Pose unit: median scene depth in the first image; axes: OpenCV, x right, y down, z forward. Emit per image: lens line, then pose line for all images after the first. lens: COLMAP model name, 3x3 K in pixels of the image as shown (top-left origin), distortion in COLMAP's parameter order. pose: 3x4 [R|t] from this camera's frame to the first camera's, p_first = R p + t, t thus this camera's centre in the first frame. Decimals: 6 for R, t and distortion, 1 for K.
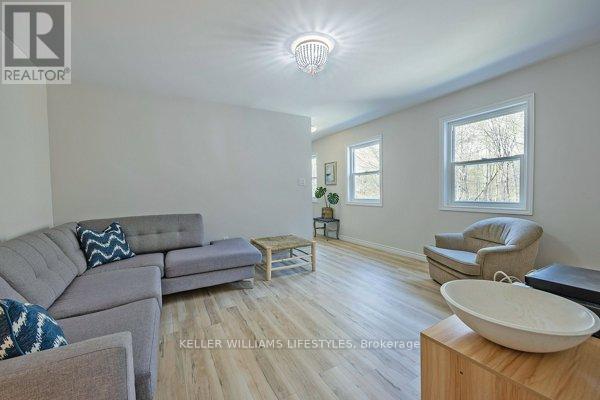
lens RADIAL K [[239.9, 0, 299.3], [0, 239.9, 198.8], [0, 0, 1]] dist [-0.001271, -0.000014]
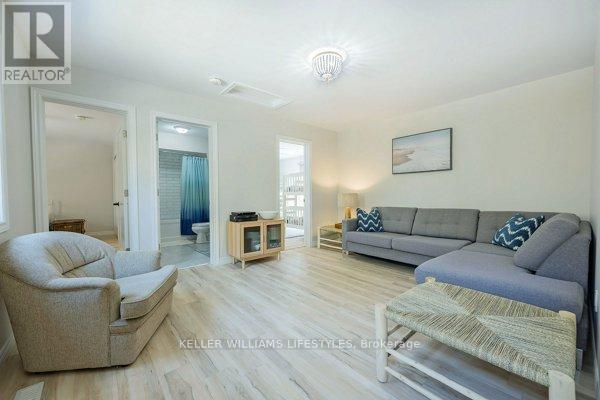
lens RADIAL K [[243.6, 0, 300.0], [0, 243.6, 200.0], [0, 0, 1]] dist [0.003749, 0.000172]
pose [[-0.980673, 0.033863, -0.192700, 0.371852], [0.023403, 0.998140, 0.056301, -0.042227], [0.194248, 0.050703, -0.979641, 1.918317]]
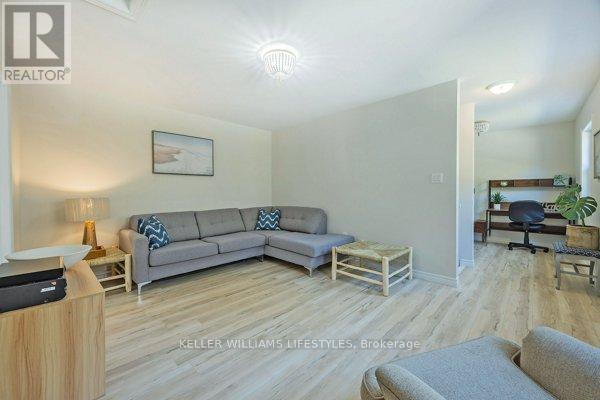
lens RADIAL K [[239.9, 0, 299.3], [0, 239.9, 198.8], [0, 0, 1]] dist [-0.001271, -0.000014]
pose [[0.286710, 0.047447, -0.956842, 0.991537], [-0.031972, 0.998690, 0.039942, -0.047482], [0.957484, 0.019140, 0.287851, 0.713166]]
